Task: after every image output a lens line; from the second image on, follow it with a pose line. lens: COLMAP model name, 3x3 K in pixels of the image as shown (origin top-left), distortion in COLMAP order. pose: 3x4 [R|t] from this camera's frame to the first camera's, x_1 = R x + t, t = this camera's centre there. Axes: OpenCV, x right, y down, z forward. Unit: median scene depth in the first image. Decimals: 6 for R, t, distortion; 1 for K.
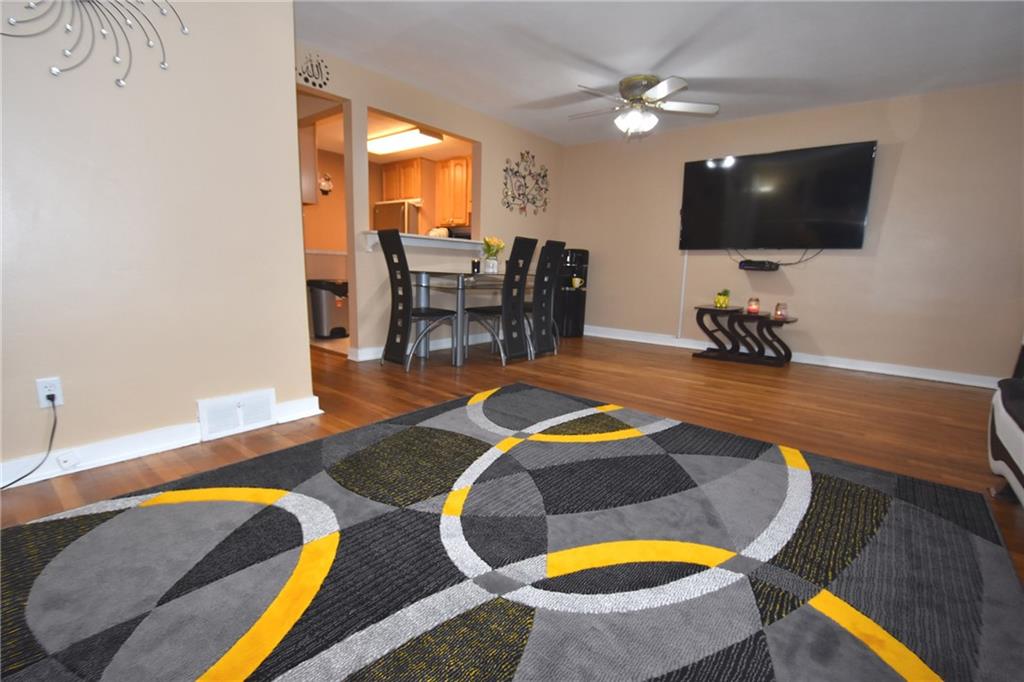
lens RADIAL K [[452.7, 0, 506.4], [0, 452.7, 356.7], [0, 0, 1]] dist [-0.015429, -0.000232]
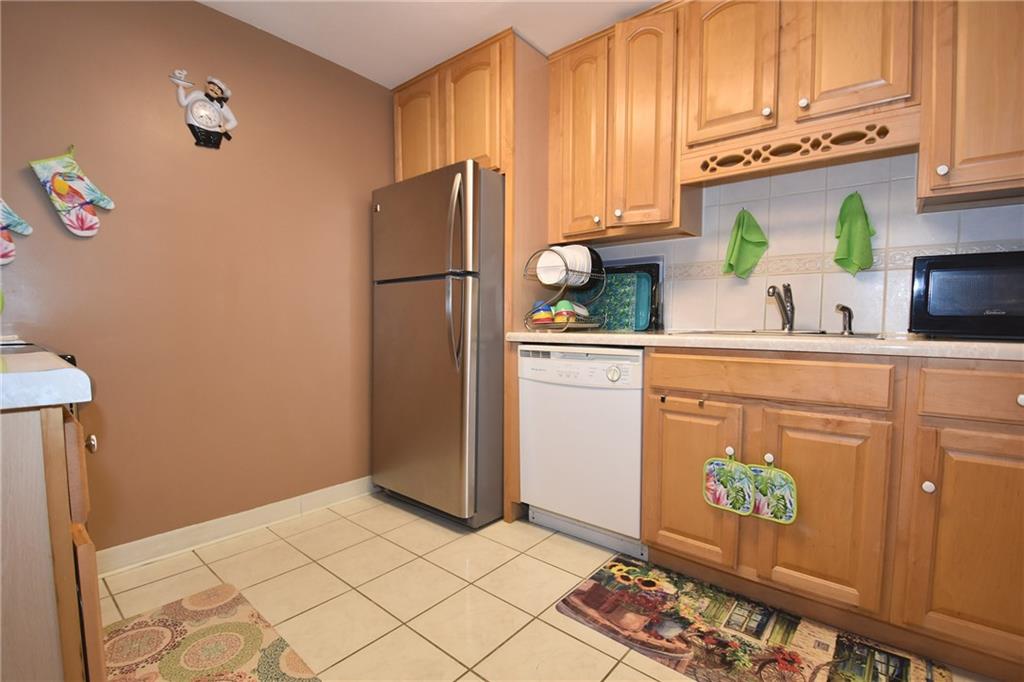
lens RADIAL K [[461.6, 0, 514.1], [0, 461.6, 351.9], [0, 0, 1]] dist [-0.018396, -0.000583]
pose [[0.999553, -0.027698, -0.011233, -0.296558], [0.026003, 0.991153, -0.130150, -0.265409], [0.014739, 0.129800, 0.991431, 1.092342]]
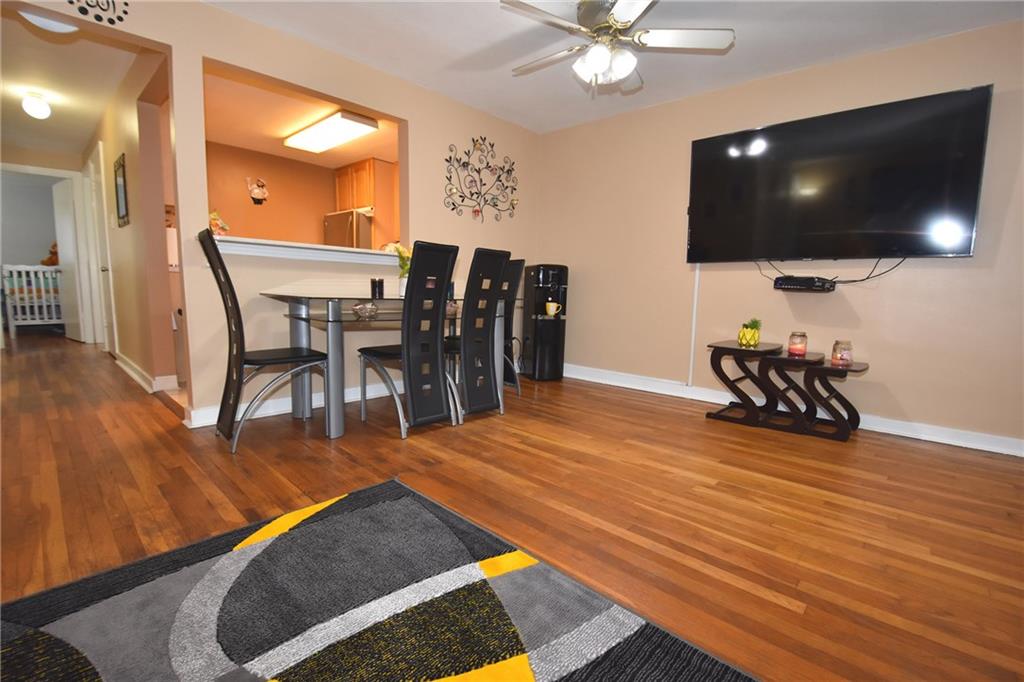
lens RADIAL K [[458.2, 0, 504.2], [0, 458.2, 356.3], [0, 0, 1]] dist [-0.018954, -0.001121]
pose [[0.997707, 0.004582, -0.067525, 0.168703], [-0.008023, 0.998678, -0.050782, -0.059797], [0.067203, 0.051207, 0.996424, 0.316725]]
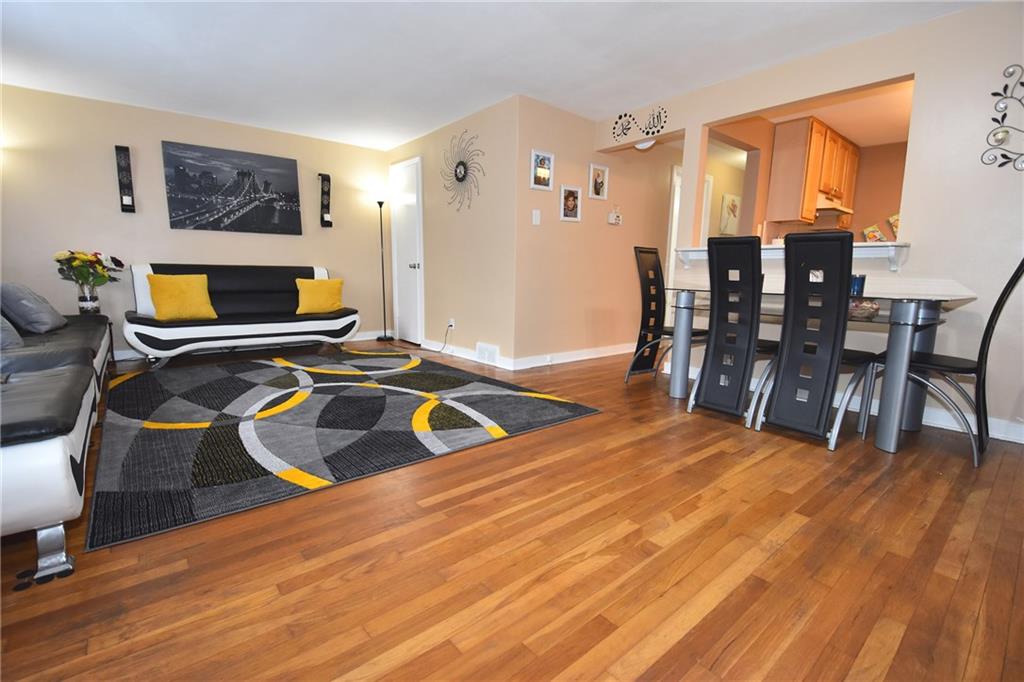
lens RADIAL K [[461.6, 0, 514.1], [0, 461.6, 351.9], [0, 0, 1]] dist [-0.018396, -0.000583]
pose [[-0.173196, 0.131650, -0.976049, 0.711358], [-0.215538, 0.961936, 0.167993, -0.129350], [0.961013, 0.239471, -0.138228, 0.736885]]
